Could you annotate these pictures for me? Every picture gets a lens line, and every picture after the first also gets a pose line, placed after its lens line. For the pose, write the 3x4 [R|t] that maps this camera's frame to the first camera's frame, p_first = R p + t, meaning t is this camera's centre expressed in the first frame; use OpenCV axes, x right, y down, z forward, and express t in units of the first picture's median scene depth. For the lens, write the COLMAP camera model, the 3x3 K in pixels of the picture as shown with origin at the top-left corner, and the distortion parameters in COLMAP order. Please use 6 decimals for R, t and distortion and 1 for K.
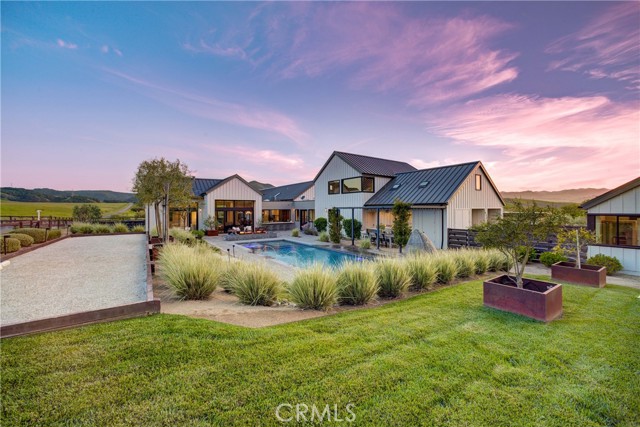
lens RADIAL K [[263.7, 0, 316.3], [0, 263.7, 205.3], [0, 0, 1]] dist [0.021546, 0.000417]
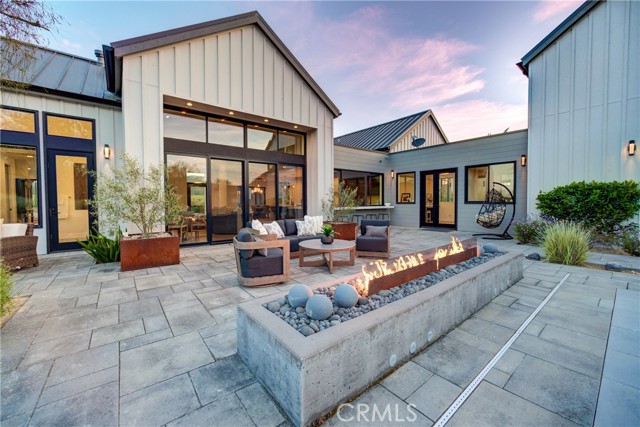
lens RADIAL K [[252.1, 0, 329.8], [0, 252.1, 206.8], [0, 0, 1]] dist [0.002399, 0.000483]
pose [[0.994658, -0.003624, 0.103160, -0.266990], [-0.000918, 0.999034, 0.043945, 0.061192], [-0.103220, -0.043805, 0.993693, 0.774426]]
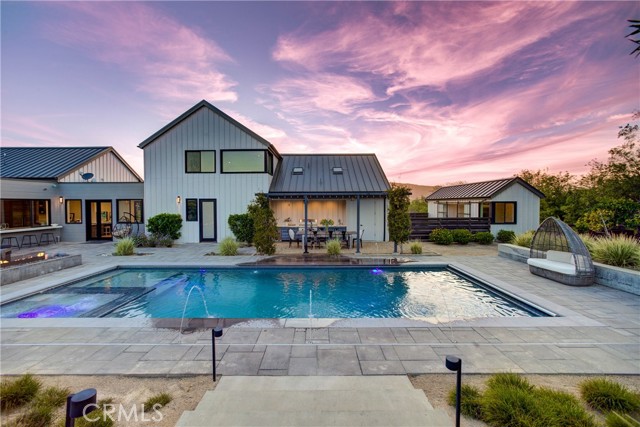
lens RADIAL K [[263.6, 0, 320.0], [0, 263.6, 213.5], [0, 0, 1]] dist [-0.000304, 0.000164]
pose [[0.585925, -0.027516, 0.809898, -0.243471], [-0.016309, 0.998821, 0.045734, 0.015792], [-0.810201, -0.040005, 0.584785, 0.410350]]
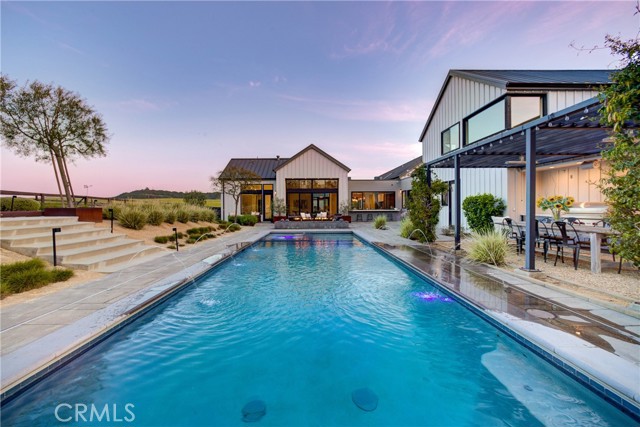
lens RADIAL K [[261.5, 0, 301.9], [0, 261.5, 205.3], [0, 0, 1]] dist [-0.022806, 0.000301]
pose [[0.820381, -0.002468, -0.571812, 0.112838], [0.007387, 0.999953, 0.006282, 0.055354], [0.571770, -0.009377, 0.820361, 0.379878]]
